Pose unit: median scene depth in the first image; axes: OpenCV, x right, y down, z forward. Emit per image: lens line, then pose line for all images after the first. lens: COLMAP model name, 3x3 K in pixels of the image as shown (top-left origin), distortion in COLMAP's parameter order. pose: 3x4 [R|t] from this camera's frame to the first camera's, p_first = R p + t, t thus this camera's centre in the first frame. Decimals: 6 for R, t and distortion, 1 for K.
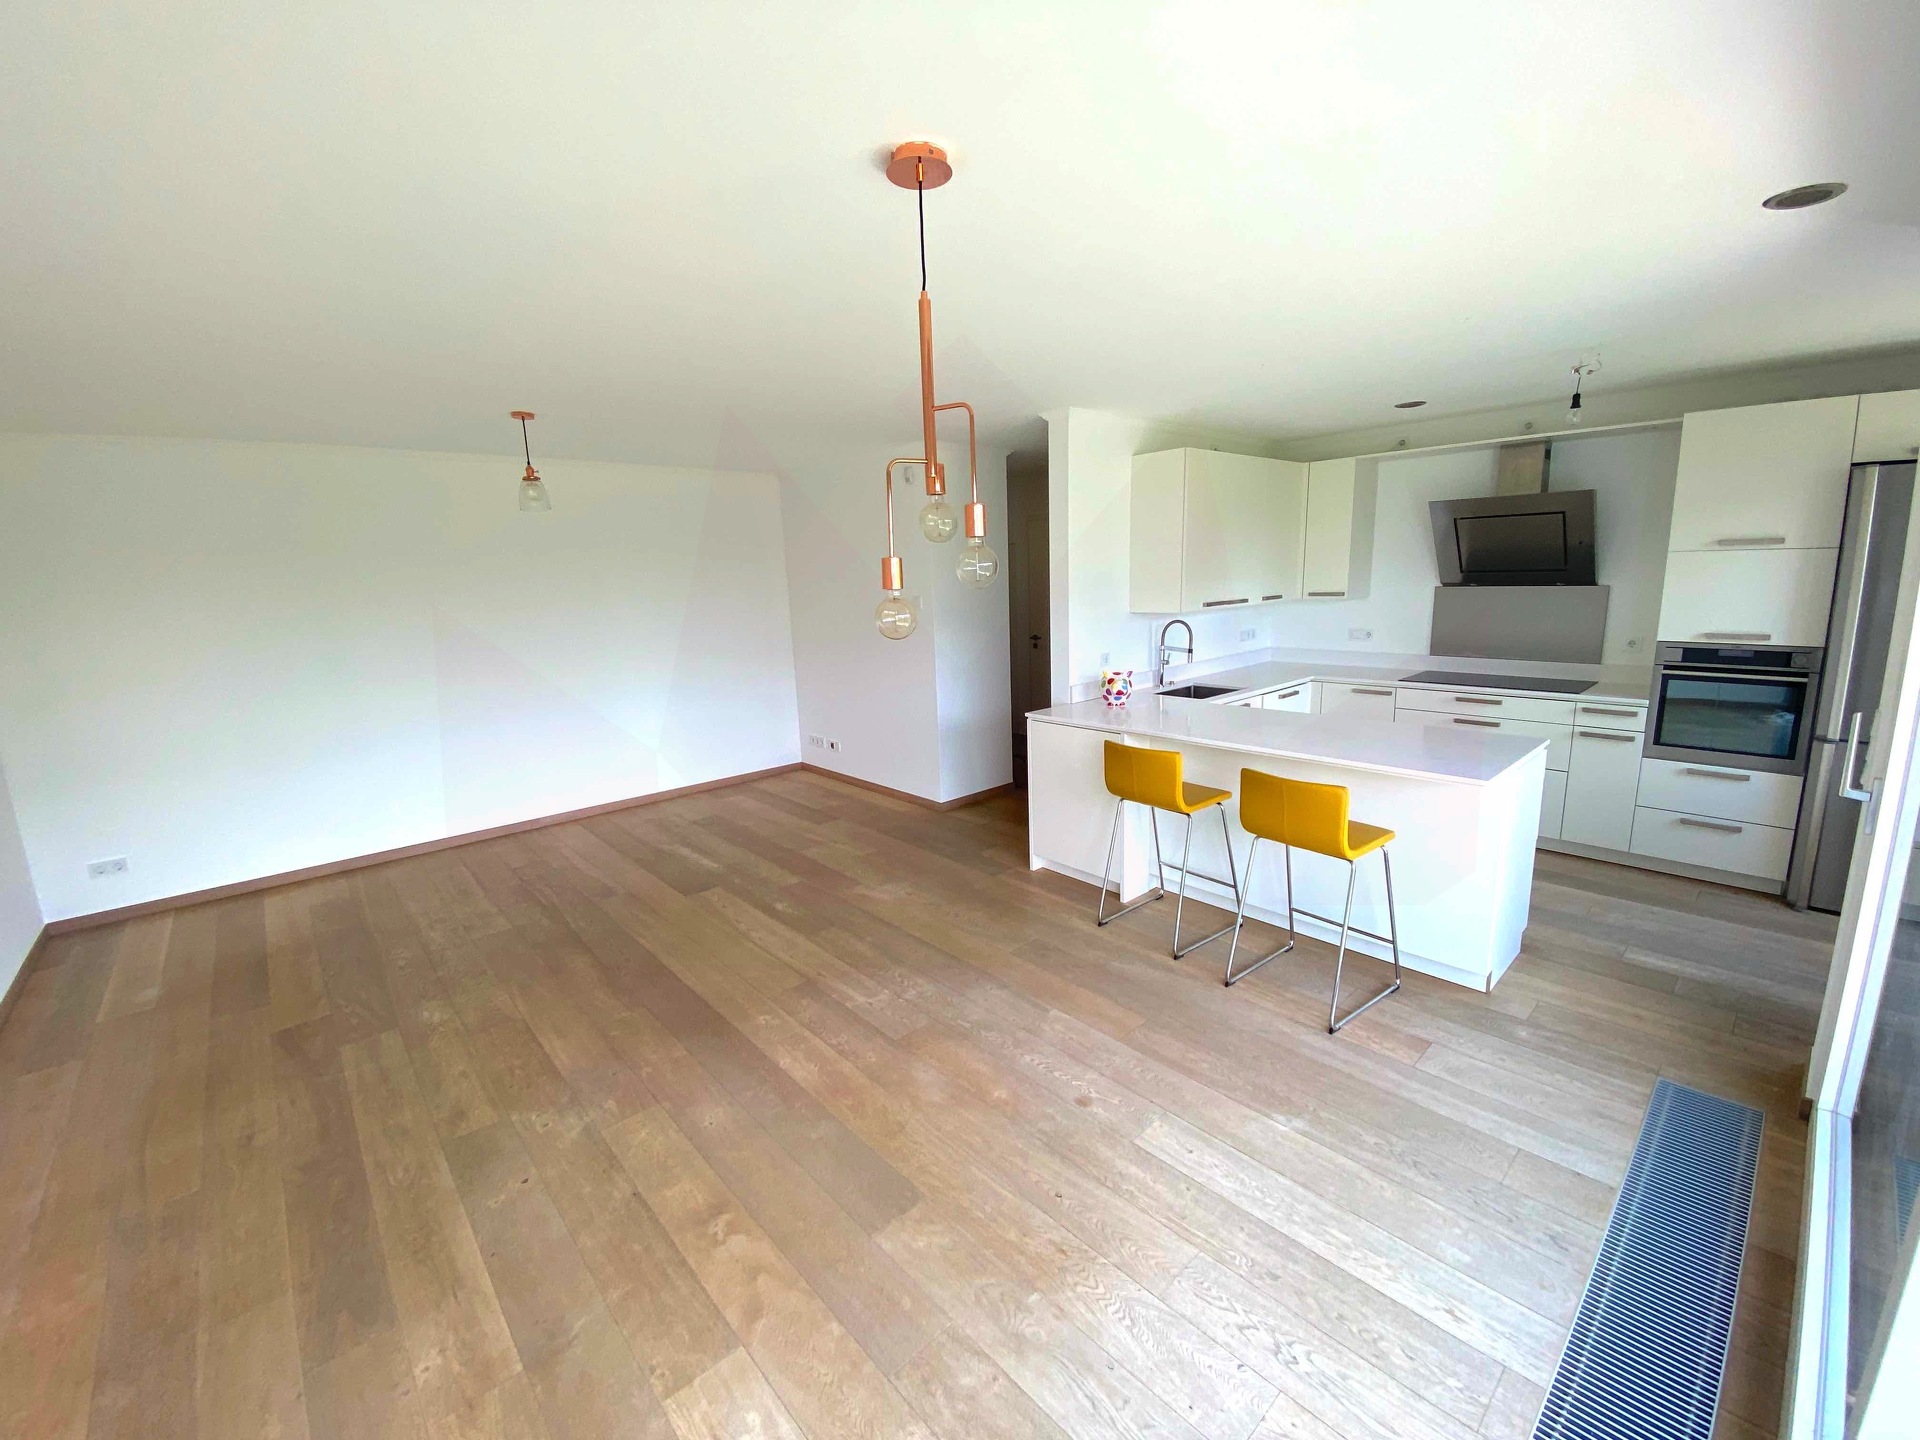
lens RADIAL K [[764.9, 0, 949.2], [0, 764.9, 722.7], [0, 0, 1]] dist [0.001384, -0.011799]
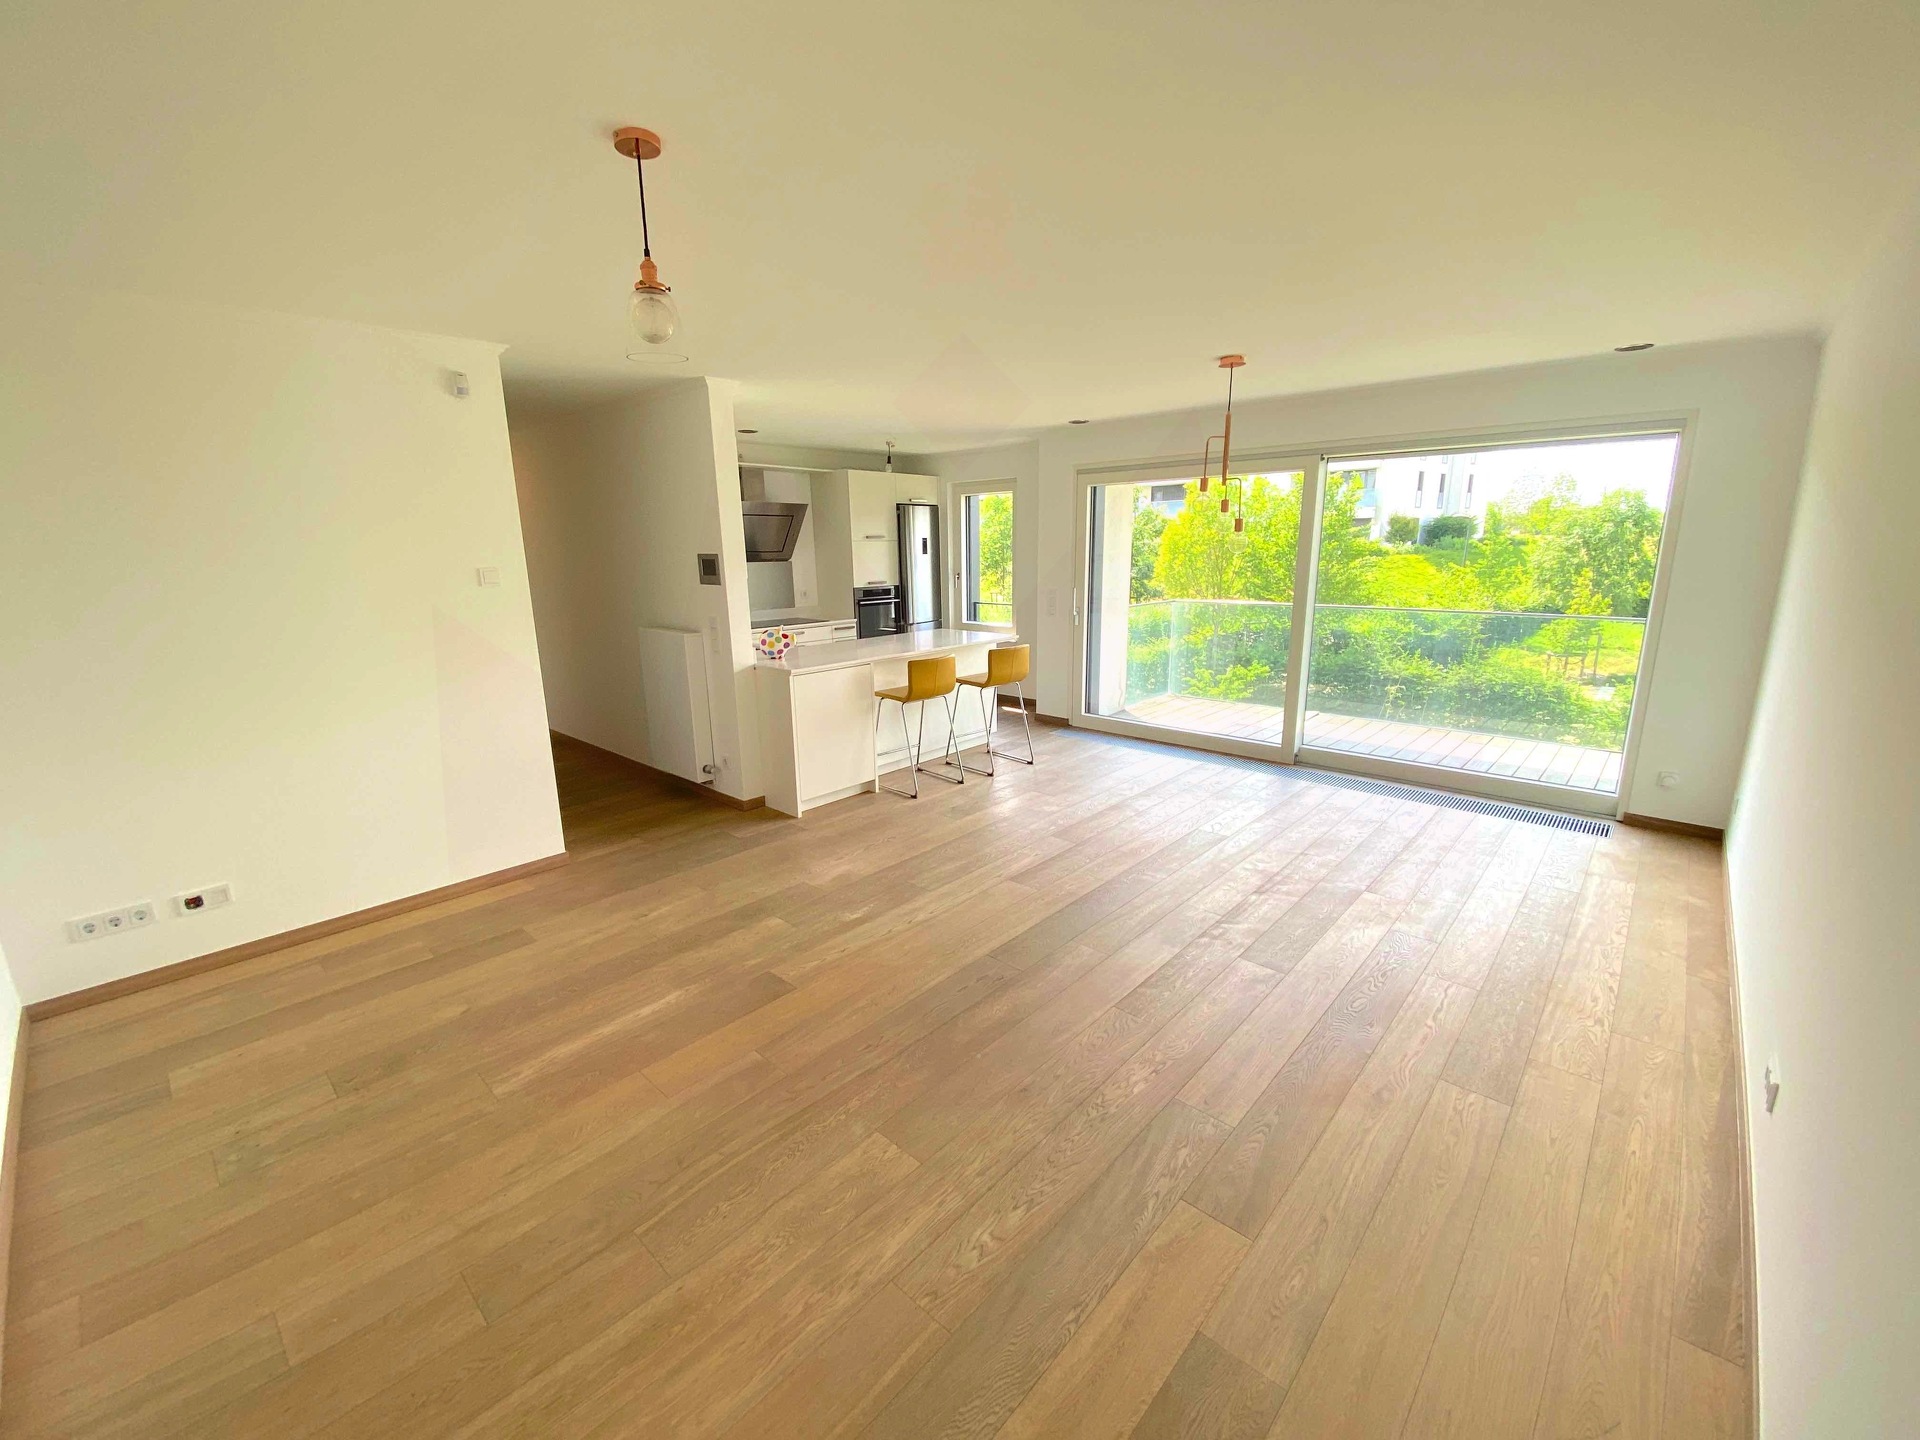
lens RADIAL K [[772.6, 0, 1014.7], [0, 772.6, 717.5], [0, 0, 1]] dist [-0.038515, 0.000154]
pose [[-0.161395, -0.180488, 0.970245, -0.986008], [0.197600, 0.957316, 0.210953, -0.112697], [-0.966905, 0.225767, -0.118842, 0.823105]]
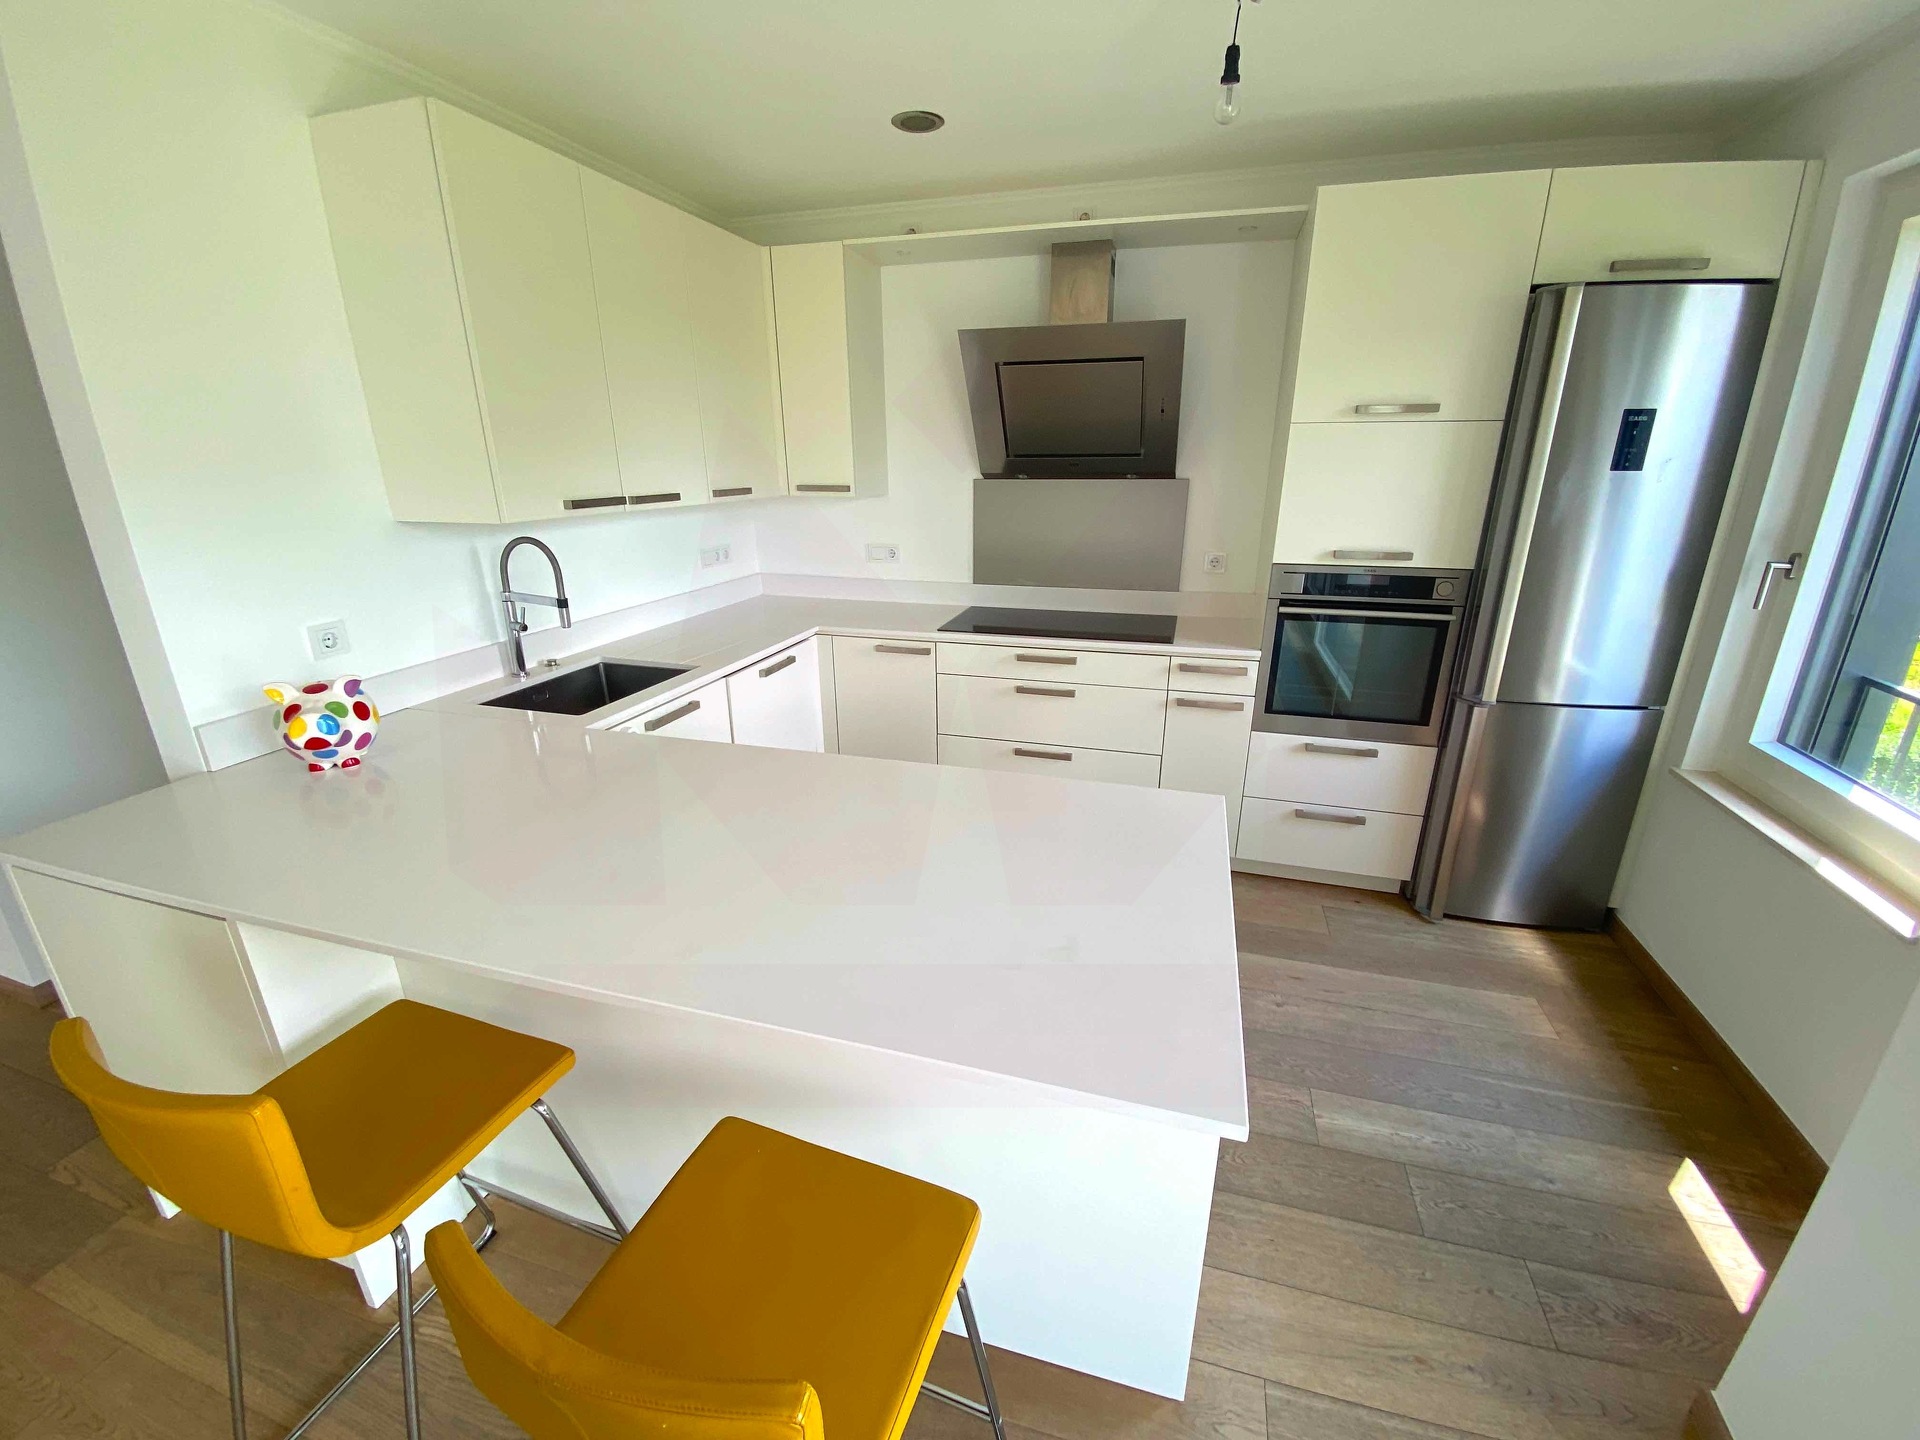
lens RADIAL K [[796.9, 0, 960.0], [0, 796.9, 720.0], [0, 0, 1]] dist [0.043860, -0.032495]
pose [[0.836258, -0.137427, 0.530836, 0.277483], [0.076499, 0.987856, 0.135232, -0.080073], [-0.542974, -0.072480, 0.836616, 0.494966]]
